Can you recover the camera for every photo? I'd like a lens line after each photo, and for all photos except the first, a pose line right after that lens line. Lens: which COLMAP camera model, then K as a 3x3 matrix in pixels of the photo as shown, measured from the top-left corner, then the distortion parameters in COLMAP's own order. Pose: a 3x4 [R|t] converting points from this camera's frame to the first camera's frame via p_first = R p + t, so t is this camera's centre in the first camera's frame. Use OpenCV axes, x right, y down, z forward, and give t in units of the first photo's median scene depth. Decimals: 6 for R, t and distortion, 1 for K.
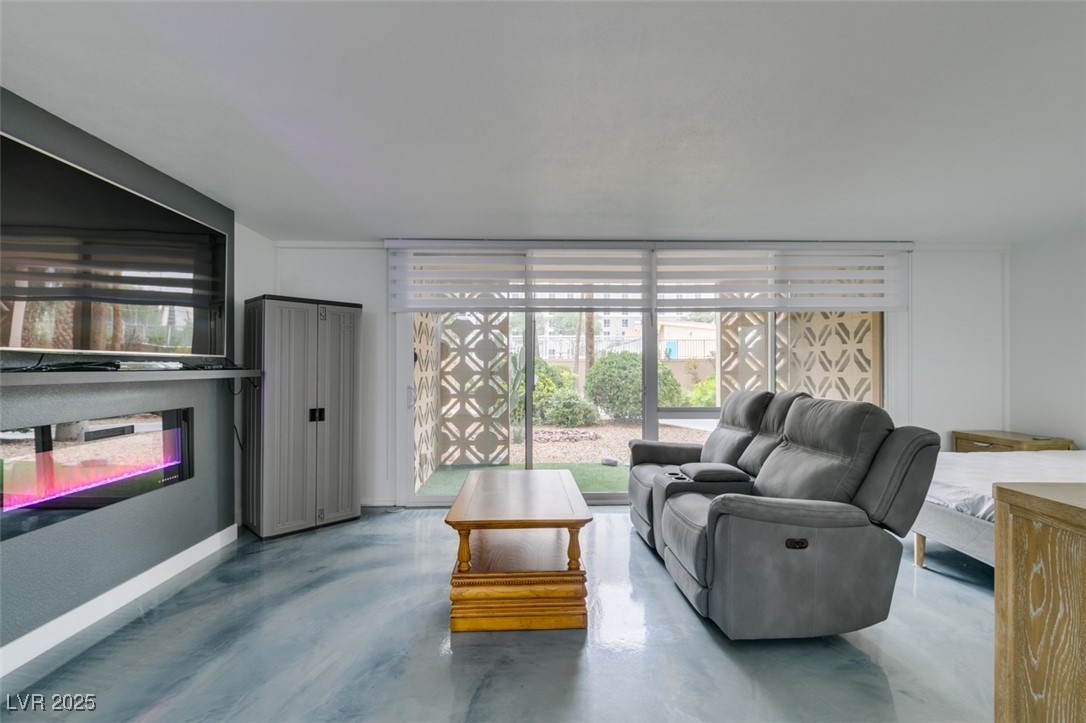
lens RADIAL K [[486.4, 0, 541.4], [0, 486.4, 366.8], [0, 0, 1]] dist [0.004225, -0.001243]
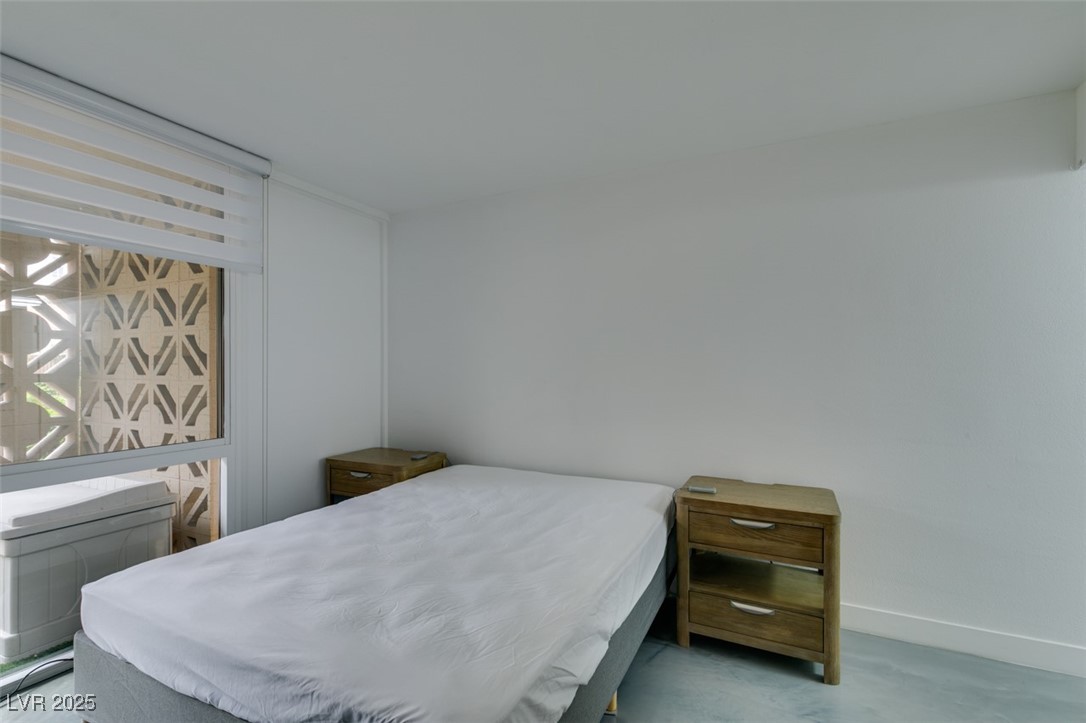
lens RADIAL K [[486.4, 0, 541.2], [0, 486.4, 365.6], [0, 0, 1]] dist [0.004225, -0.001243]
pose [[0.469622, 0.002064, 0.882865, 0.381384], [0.000069, 0.999997, -0.002374, 0.000870], [-0.882868, 0.001176, 0.469620, 0.410947]]
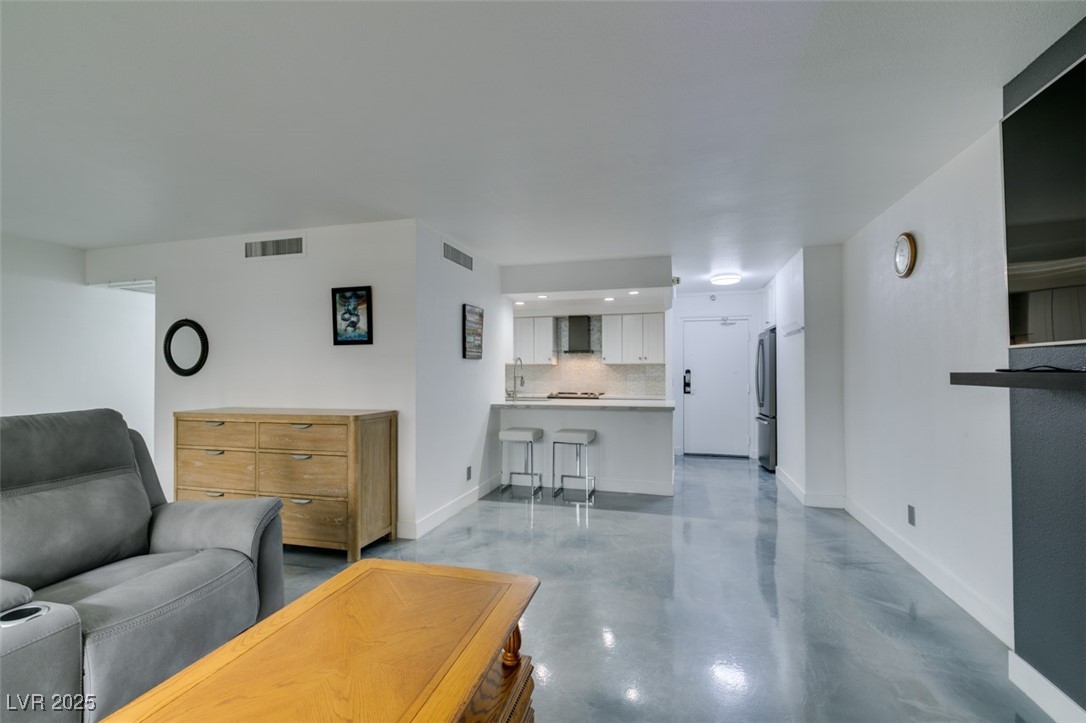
lens RADIAL K [[486.4, 0, 544.0], [0, 486.4, 364.8], [0, 0, 1]] dist [0.004225, -0.001243]
pose [[-0.955991, 0.005259, 0.293349, -0.218467], [0.001890, 0.999929, -0.011768, 0.001298], [-0.293390, -0.010696, -0.955933, 0.886006]]
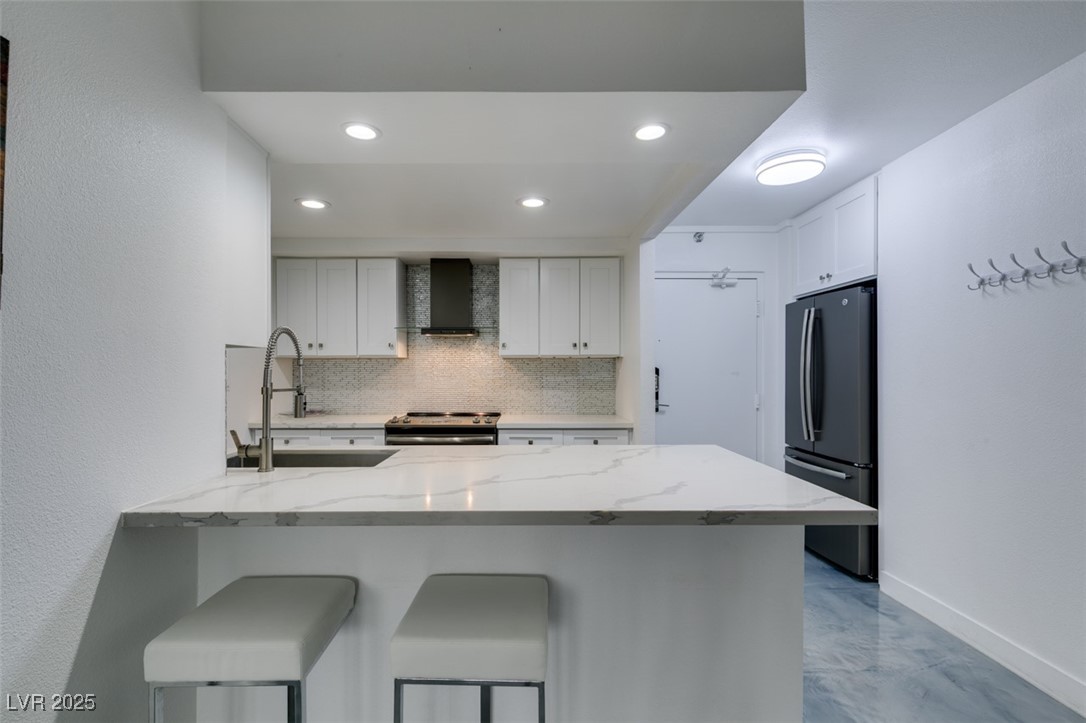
lens RADIAL K [[486.4, 0, 524.7], [0, 486.4, 370.8], [0, 0, 1]] dist [0.004225, -0.001243]
pose [[-0.999394, 0.002201, 0.034725, 0.004520], [0.002332, 0.999990, 0.003725, 0.001434], [-0.034717, 0.003804, -0.999390, 0.088259]]
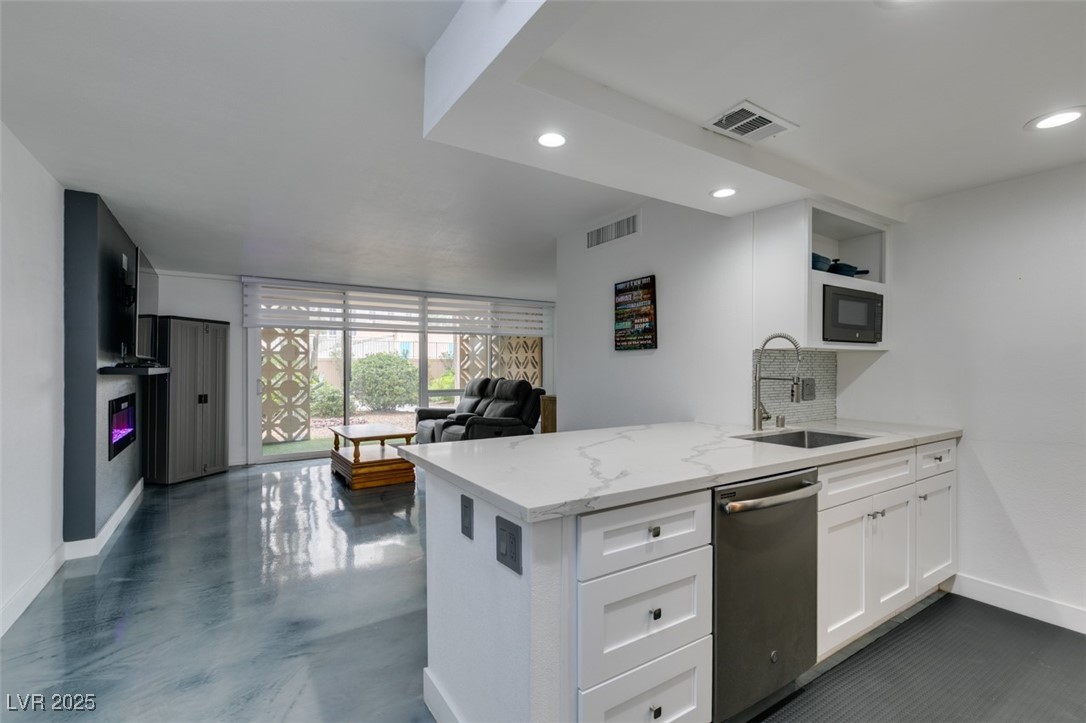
lens RADIAL K [[486.4, 0, 541.1], [0, 486.4, 366.2], [0, 0, 1]] dist [0.004225, -0.001243]
pose [[0.854409, -0.000962, 0.519599, -0.303501], [0.001438, 0.999999, -0.000512, 0.003129], [-0.519598, 0.001184, 0.854410, -0.646731]]
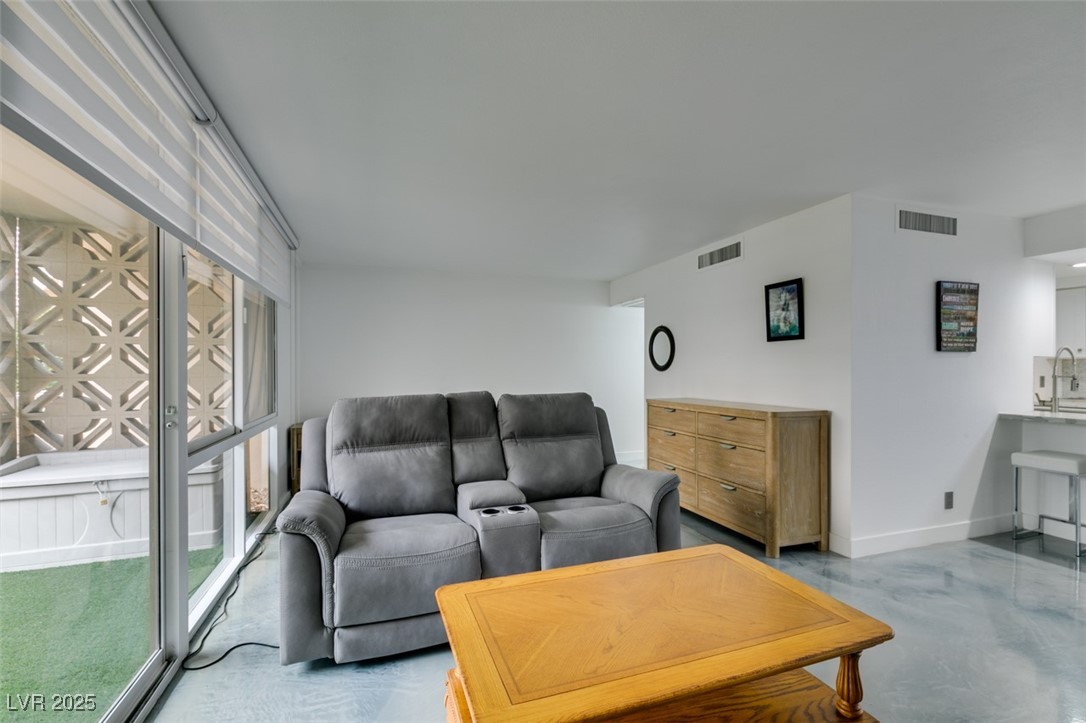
lens RADIAL K [[486.4, 0, 543.4], [0, 486.4, 370.5], [0, 0, 1]] dist [0.004225, -0.001243]
pose [[-0.299730, -0.003854, 0.954016, -0.321611], [0.000329, 0.999991, 0.004143, 0.003334], [-0.954024, 0.001556, -0.299726, 0.815129]]
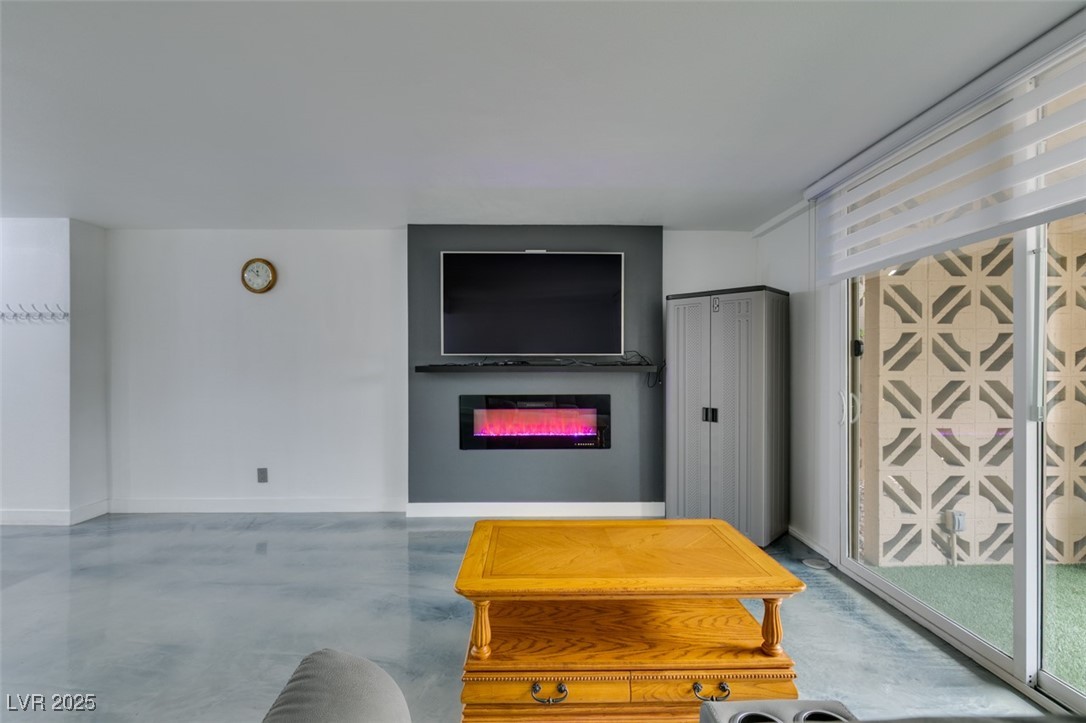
lens RADIAL K [[486.4, 0, 540.3], [0, 486.4, 366.1], [0, 0, 1]] dist [0.004225, -0.001243]
pose [[-0.016657, 0.004109, -0.999853, 0.406578], [0.000860, 0.999991, 0.004096, 0.001146], [0.999861, -0.000792, -0.016660, 0.591488]]
